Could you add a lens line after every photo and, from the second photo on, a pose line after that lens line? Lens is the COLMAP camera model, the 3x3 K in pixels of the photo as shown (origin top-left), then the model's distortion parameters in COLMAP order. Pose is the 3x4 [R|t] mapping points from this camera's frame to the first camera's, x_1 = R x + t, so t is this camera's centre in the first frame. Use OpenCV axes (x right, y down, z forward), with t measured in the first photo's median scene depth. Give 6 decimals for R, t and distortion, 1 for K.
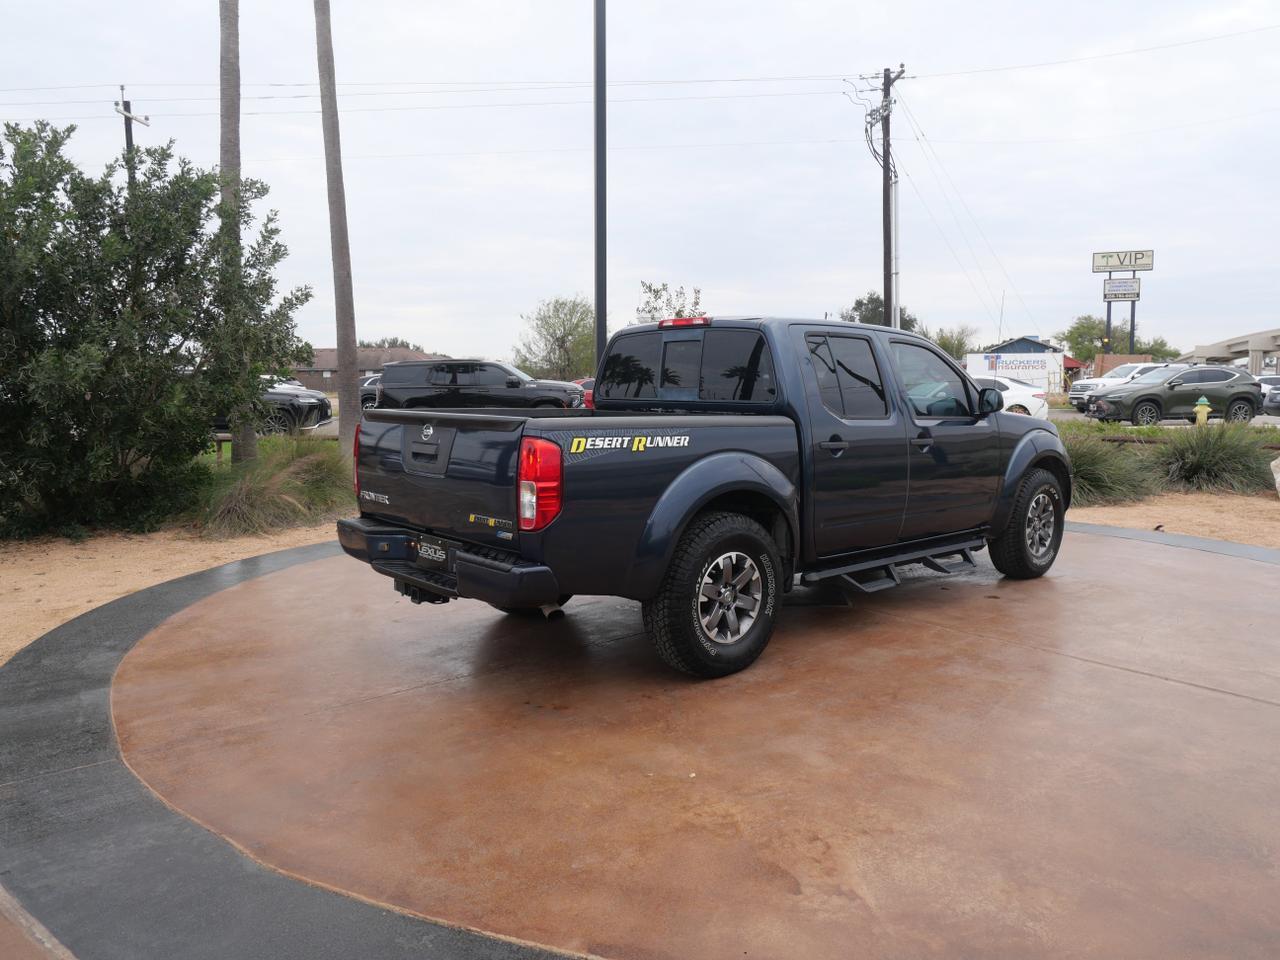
lens RADIAL K [[929.2, 0, 637.8], [0, 929.2, 476.6], [0, 0, 1]] dist [-0.063006, 0.017379]
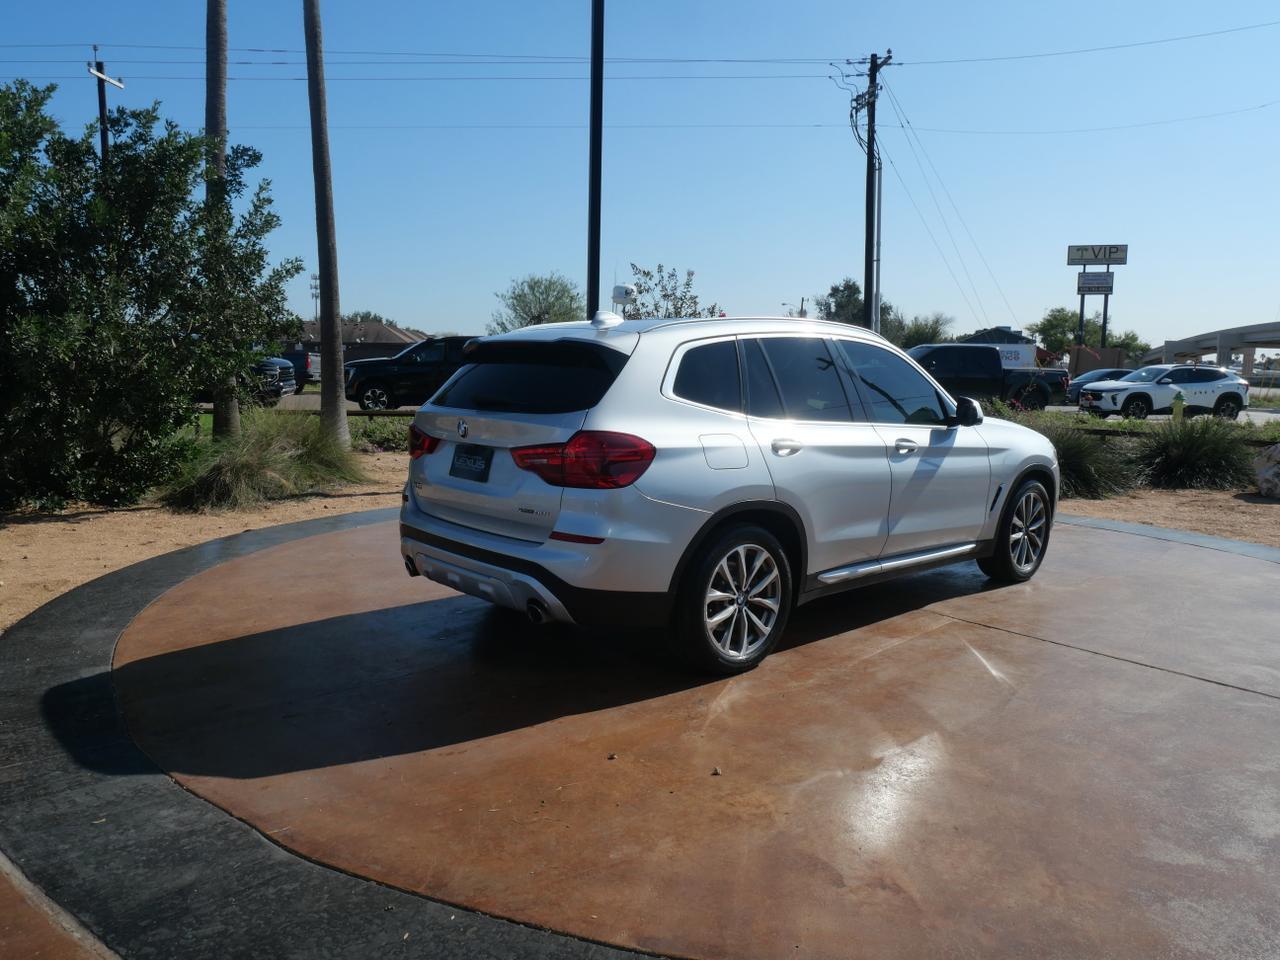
lens RADIAL K [[929.2, 0, 634.7], [0, 929.2, 477.8], [0, 0, 1]] dist [-0.063006, 0.017379]
pose [[0.999372, 0.021480, 0.028199, -0.024038], [-0.022090, 0.999525, 0.021503, -0.001137], [-0.027724, -0.022113, 0.999371, 0.006446]]
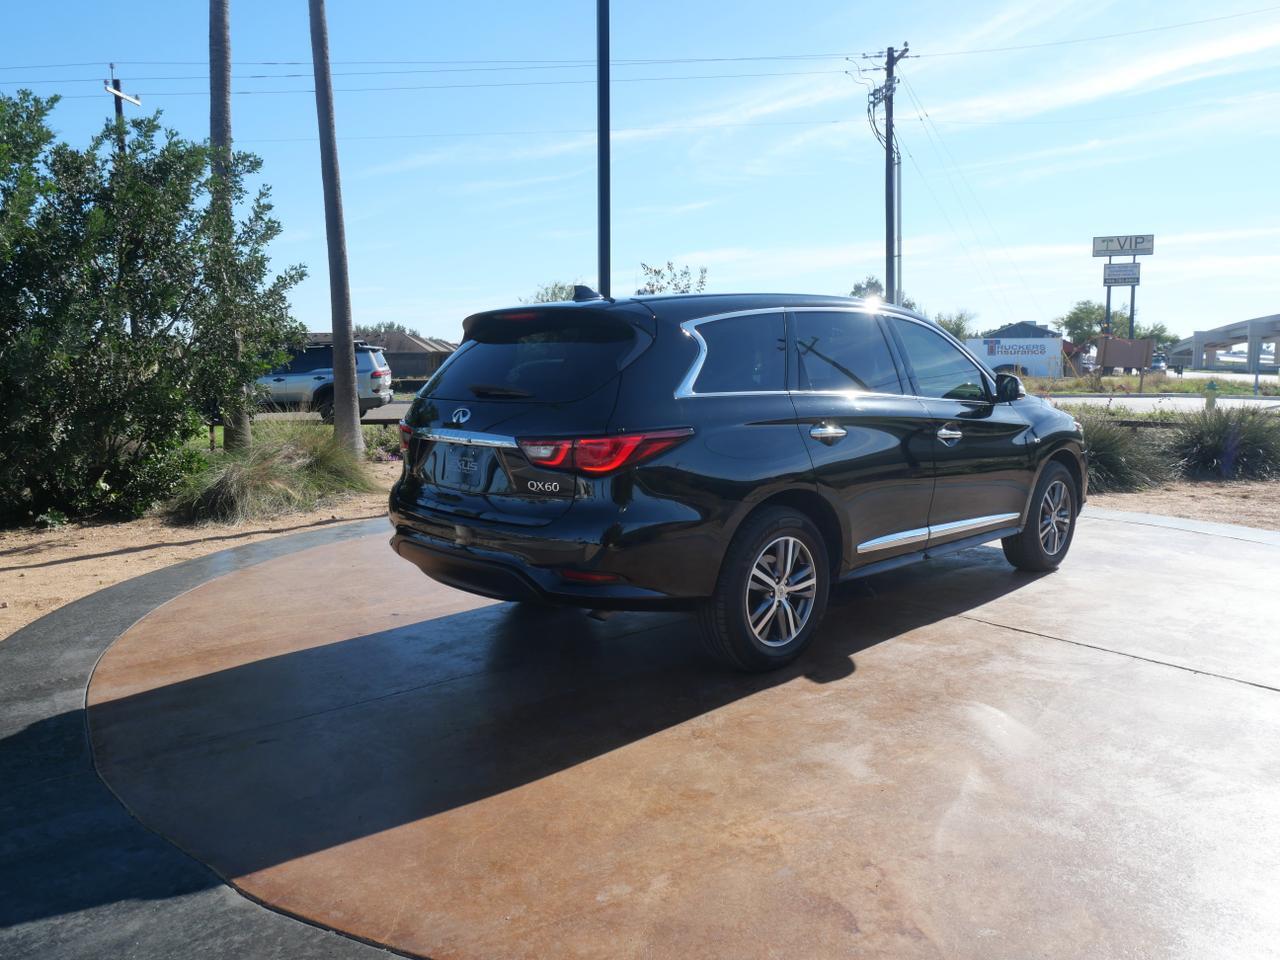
lens RADIAL K [[929.2, 0, 638.4], [0, 929.2, 480.4], [0, 0, 1]] dist [-0.063006, 0.017379]
pose [[0.999991, -0.000056, 0.004210, -0.010475], [-0.000028, 0.999802, 0.019918, 0.000814], [-0.004210, -0.019918, 0.999793, 0.035829]]
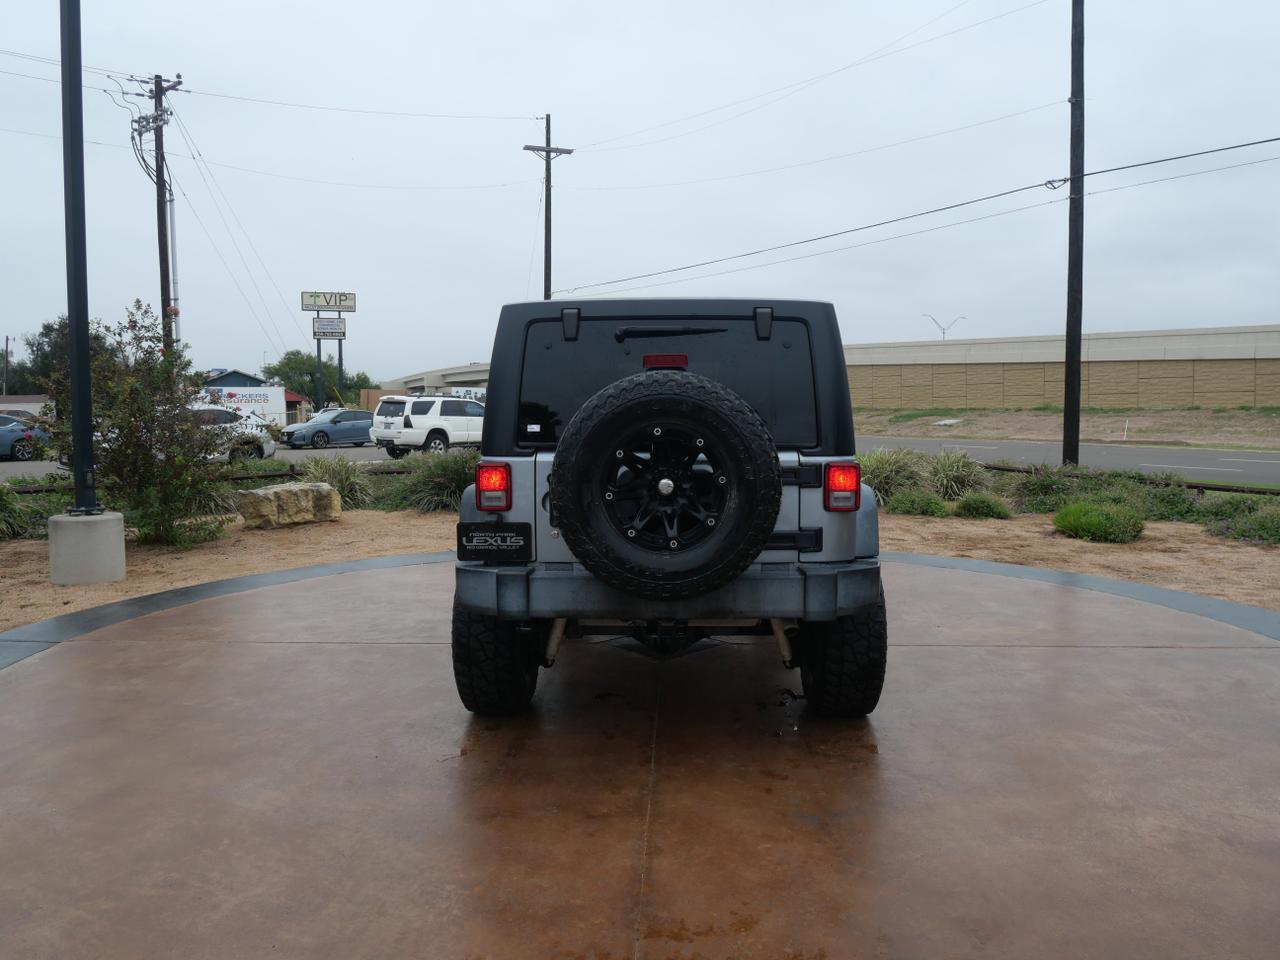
lens RADIAL K [[929.2, 0, 639.3], [0, 929.2, 470.2], [0, 0, 1]] dist [-0.063006, 0.017379]
pose [[0.668936, -0.045549, 0.741923, -0.355832], [0.077199, 0.996980, -0.008397, -0.029753], [-0.739301, 0.062893, 0.670432, 0.234549]]
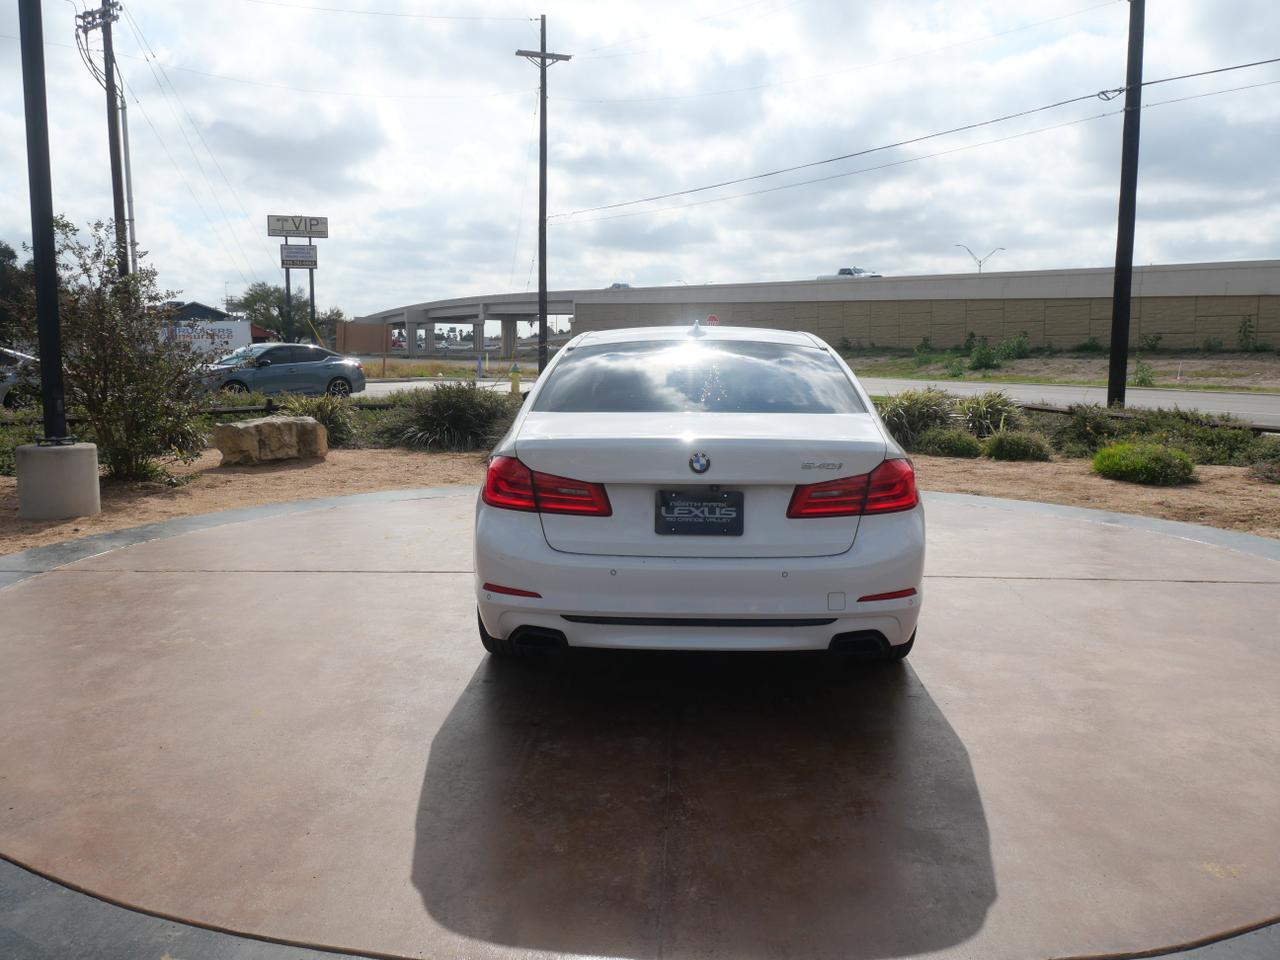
lens RADIAL K [[1019.9, 0, 640.5], [0, 1019.9, 471.8], [0, 0, 1]] dist [-0.034661, 0.011891]
pose [[0.669469, -0.080950, 0.738416, -0.385468], [0.070983, 0.996467, 0.044883, -0.014015], [-0.739441, 0.022367, 0.672850, 0.222219]]
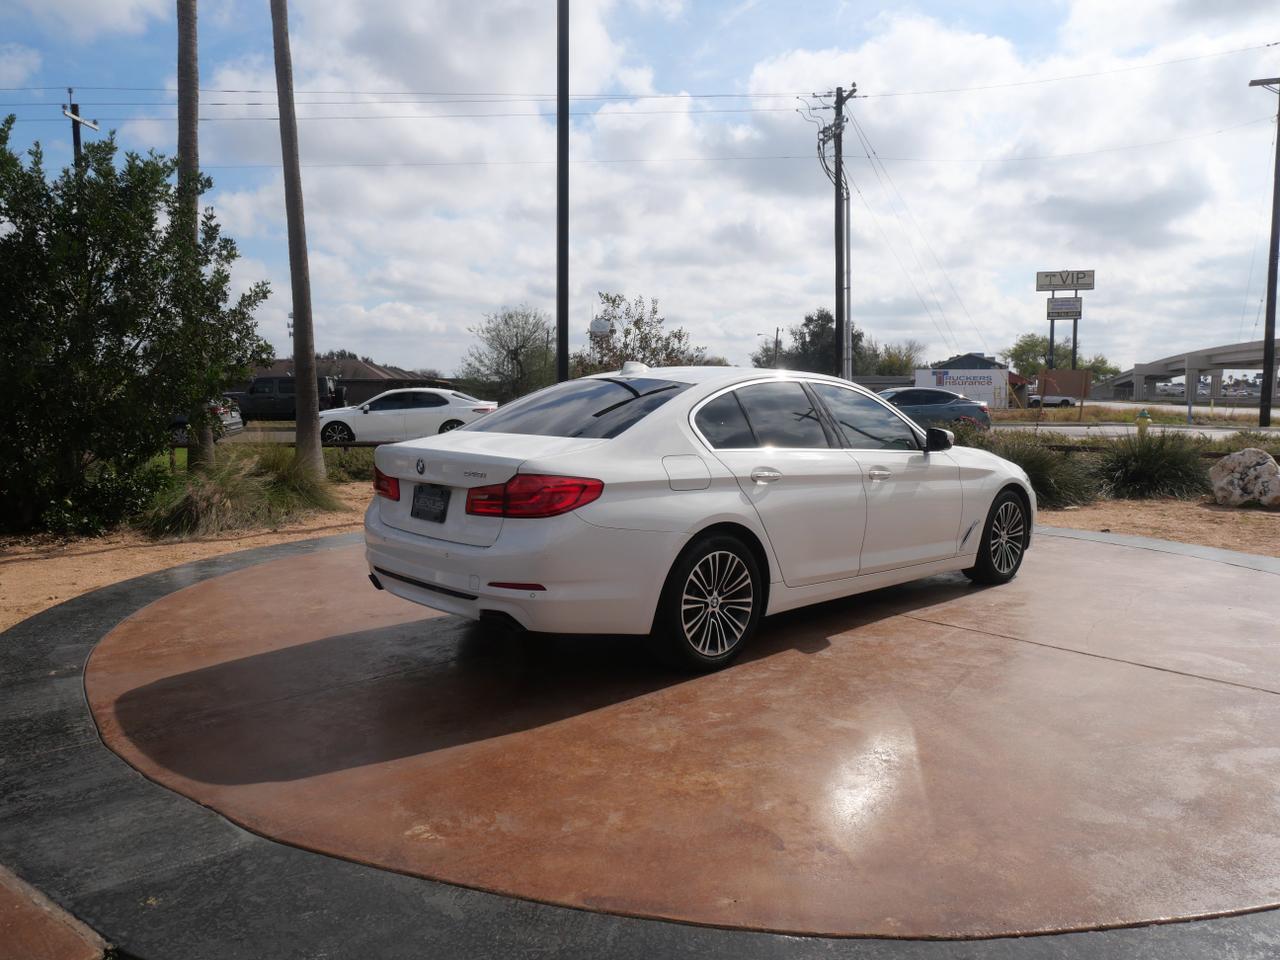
lens RADIAL K [[929.2, 0, 636.2], [0, 929.2, 481.3], [0, 0, 1]] dist [-0.063006, 0.017379]
pose [[0.998731, 0.002793, 0.050294, -0.012258], [-0.002282, 0.999945, -0.010211, 0.012760], [-0.050319, 0.010083, 0.998682, -0.011764]]
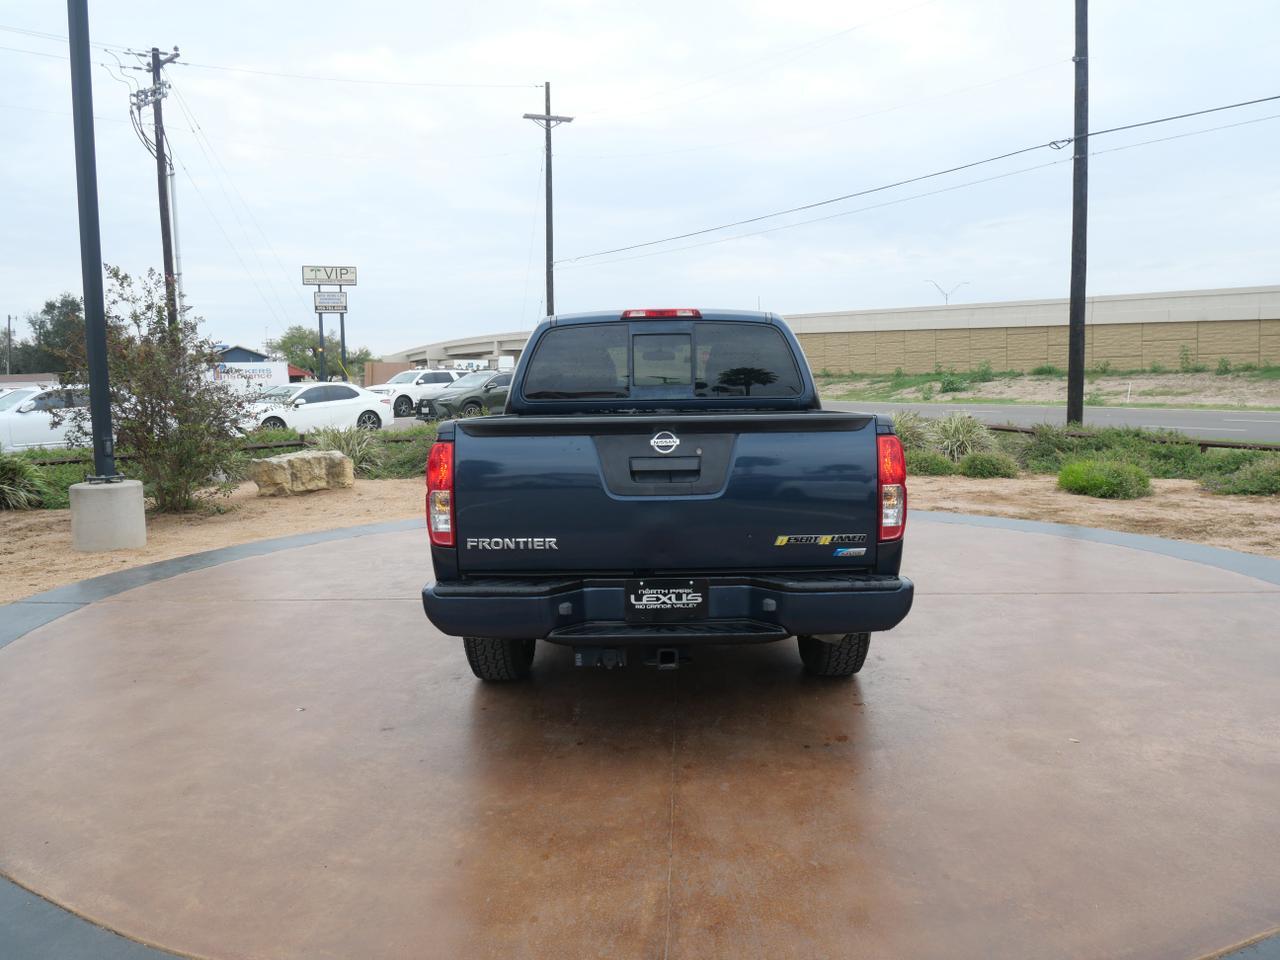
lens RADIAL K [[929.2, 0, 640.4], [0, 929.2, 467.0], [0, 0, 1]] dist [-0.063006, 0.017379]
pose [[0.670063, -0.075191, 0.738486, -0.371224], [0.090543, 0.995707, 0.019227, -0.020273], [-0.736761, 0.053982, 0.673995, 0.232234]]
